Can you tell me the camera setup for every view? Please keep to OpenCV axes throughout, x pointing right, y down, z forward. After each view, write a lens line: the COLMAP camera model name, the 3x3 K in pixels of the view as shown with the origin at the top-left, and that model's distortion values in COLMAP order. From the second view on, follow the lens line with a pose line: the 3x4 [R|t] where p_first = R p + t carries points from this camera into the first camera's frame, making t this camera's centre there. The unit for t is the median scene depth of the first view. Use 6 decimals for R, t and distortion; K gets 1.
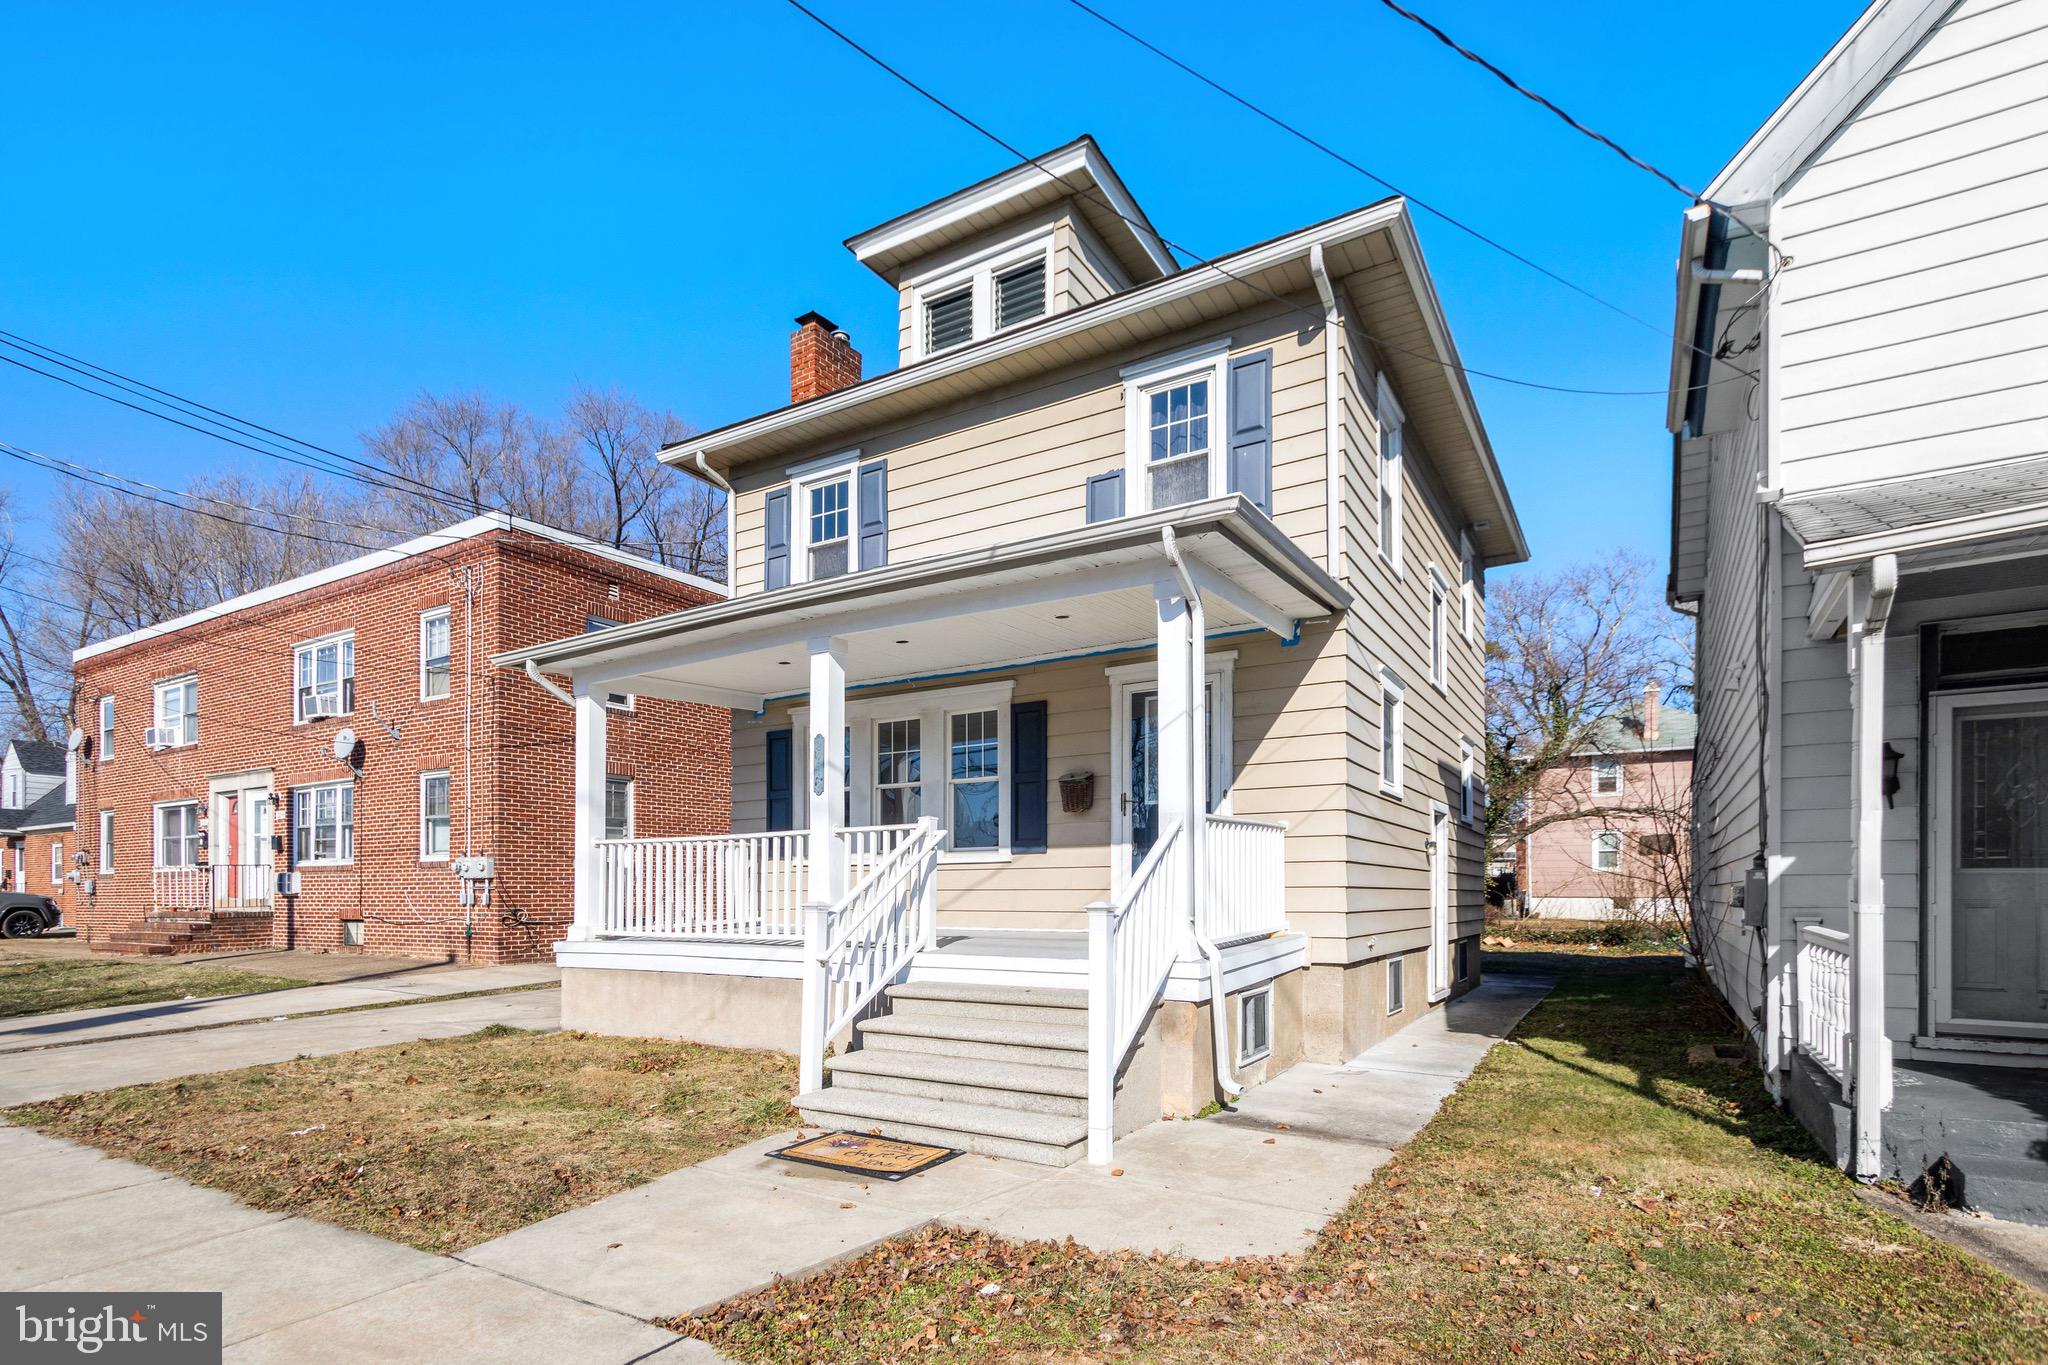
lens RADIAL K [[1053.6, 0, 1028.3], [0, 1053.6, 680.8], [0, 0, 1]] dist [0.012187, 0.001294]
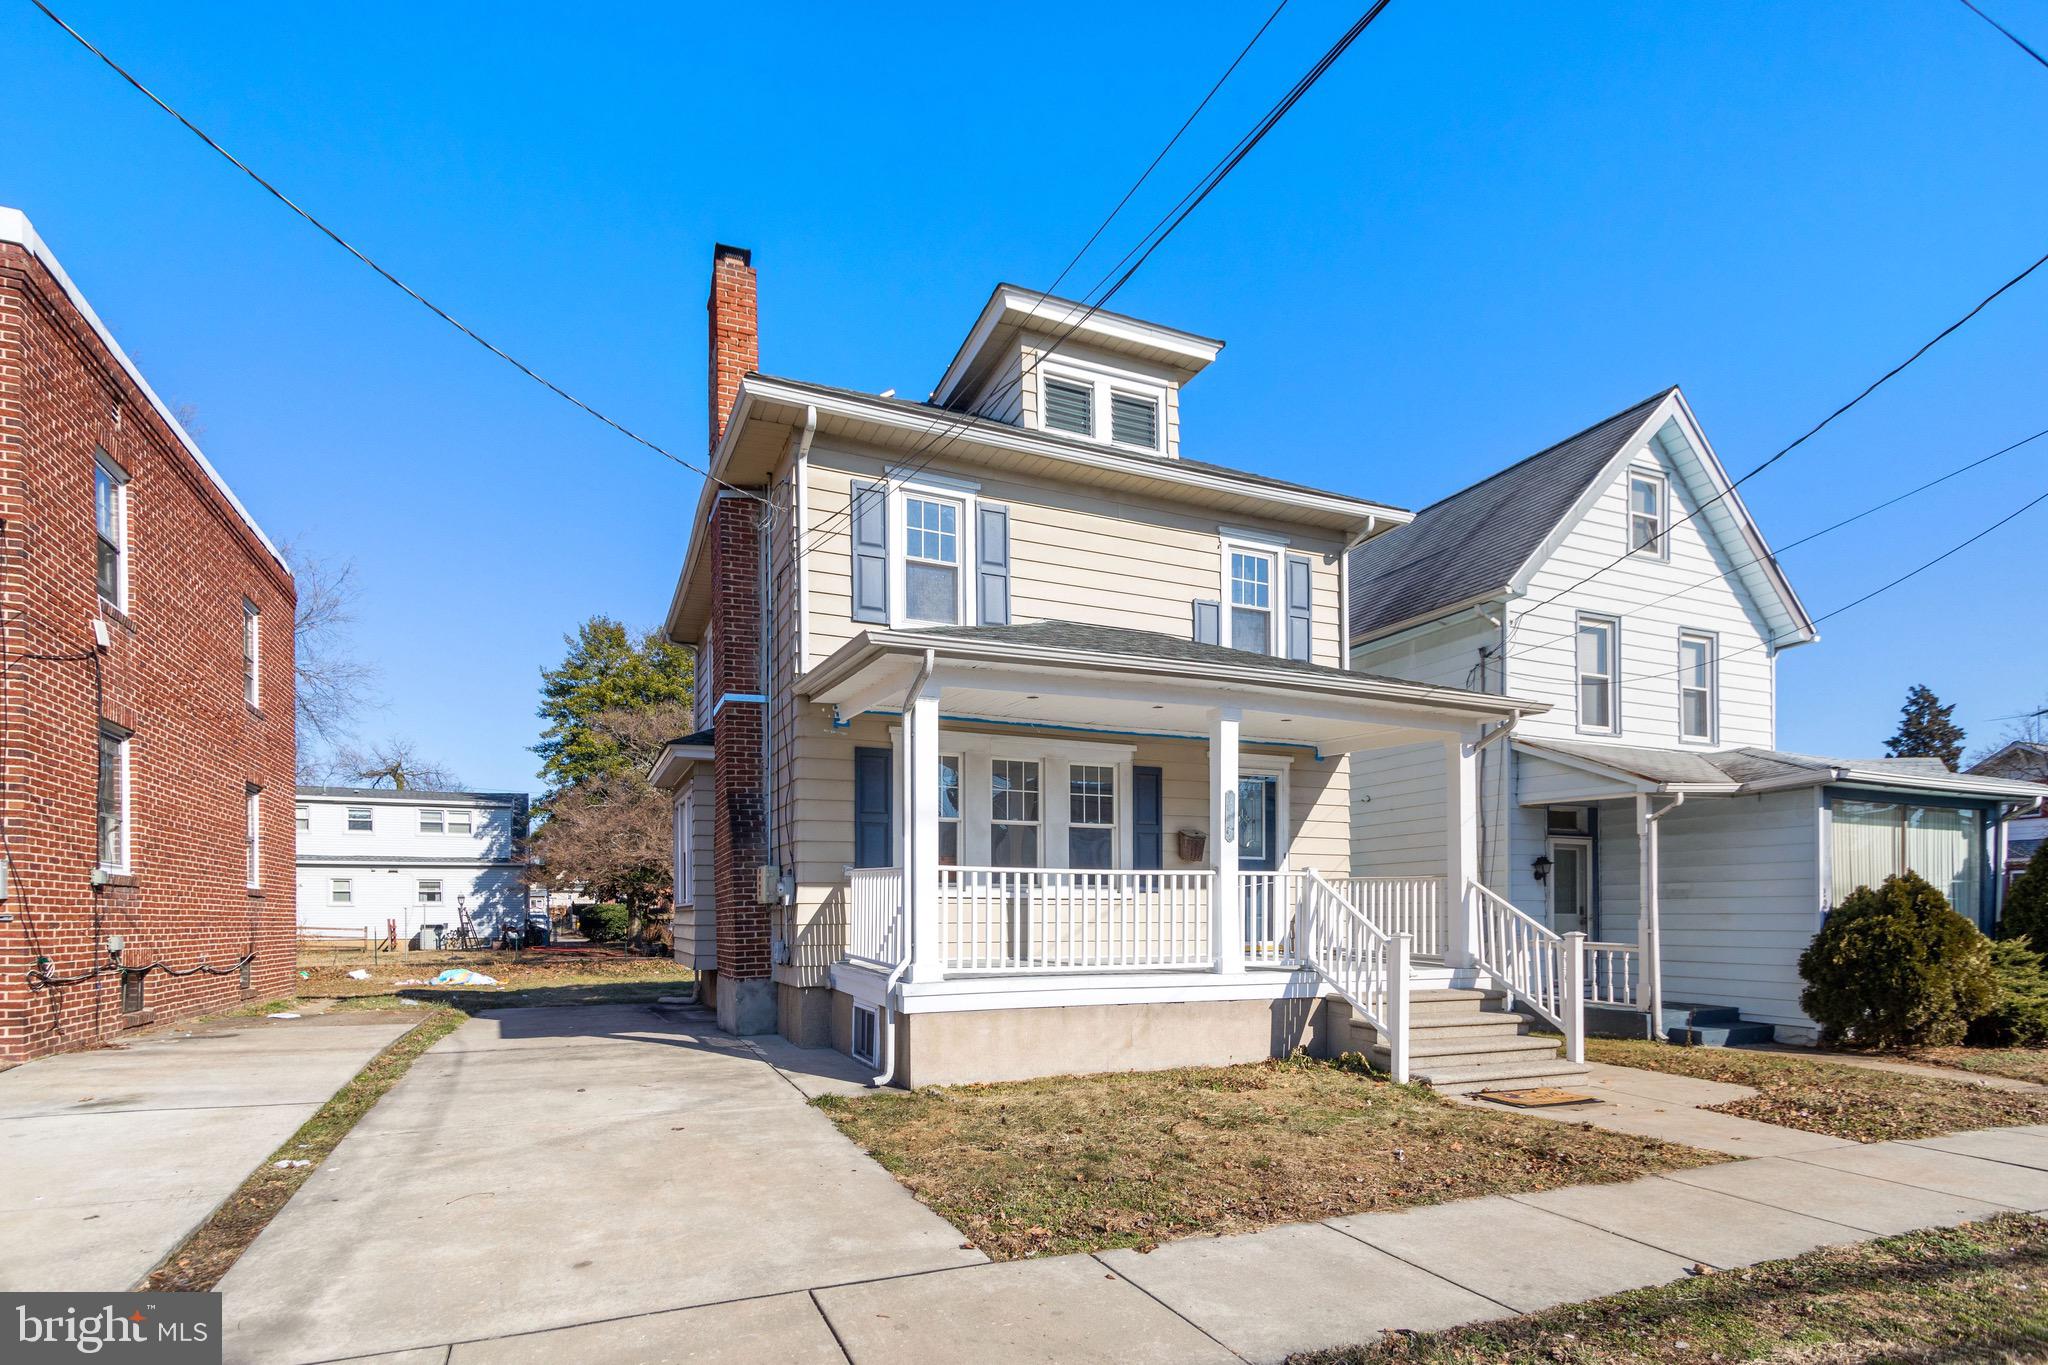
lens RADIAL K [[1053.6, 0, 1028.3], [0, 1053.6, 680.8], [0, 0, 1]] dist [0.012187, 0.001294]
pose [[0.538089, 0.187507, 0.821767, -1.021605], [-0.166476, 0.979379, -0.114463, 0.080411], [-0.826284, -0.075213, 0.558209, 0.418843]]
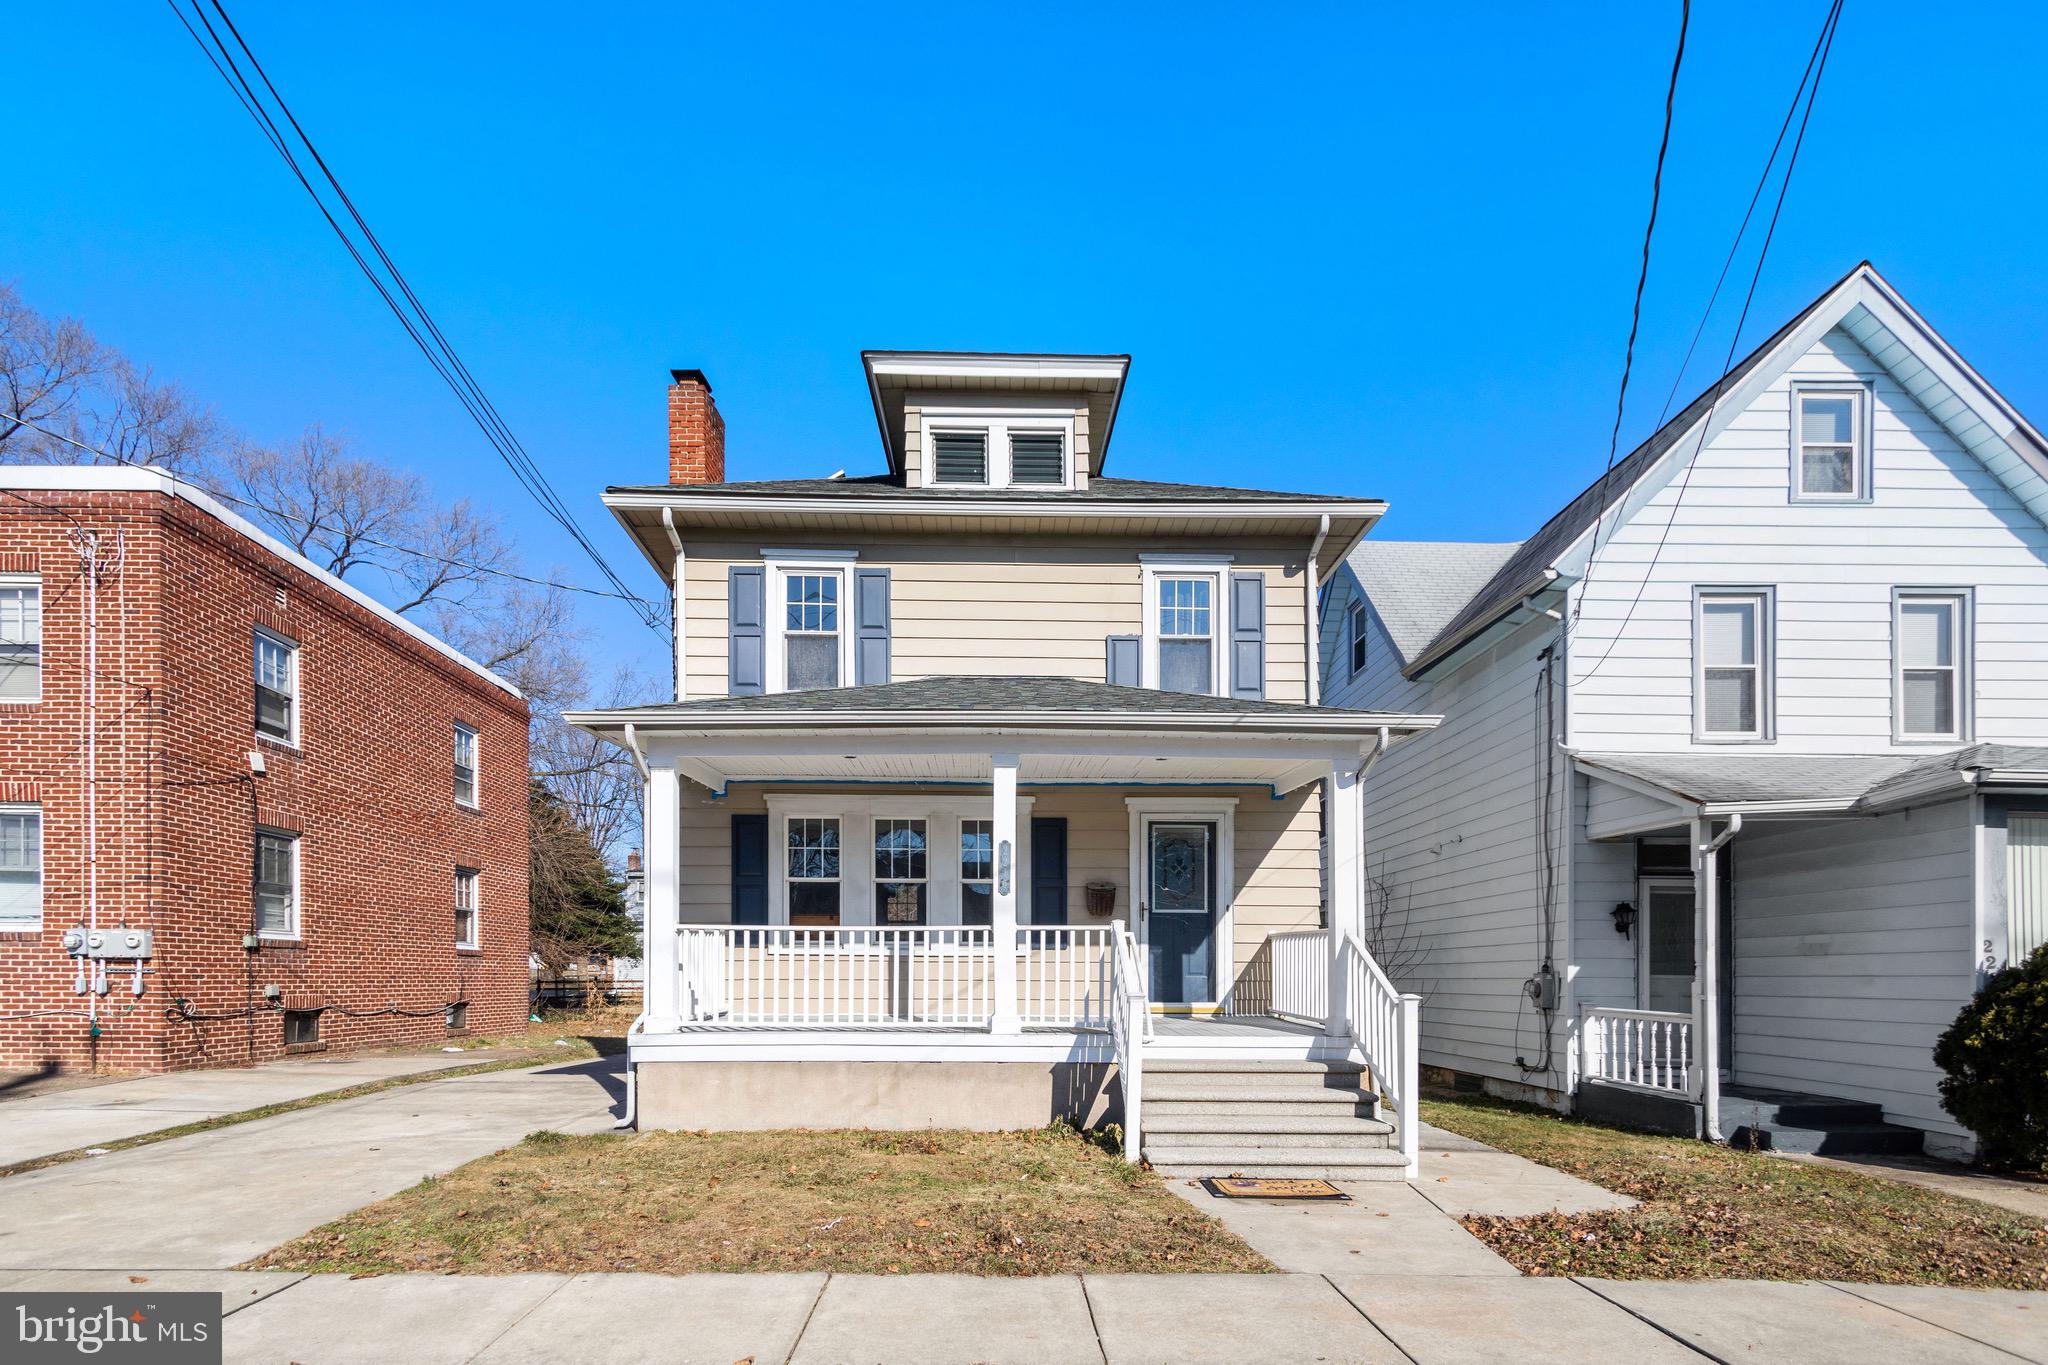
lens RADIAL K [[1060.6, 0, 993.7], [0, 1060.6, 741.7], [0, 0, 1]] dist [0.014332, -0.000576]
pose [[0.829373, 0.129234, 0.543542, -0.649183], [-0.117702, 0.991461, -0.056134, 0.009477], [-0.546156, -0.017420, 0.837503, 0.055717]]
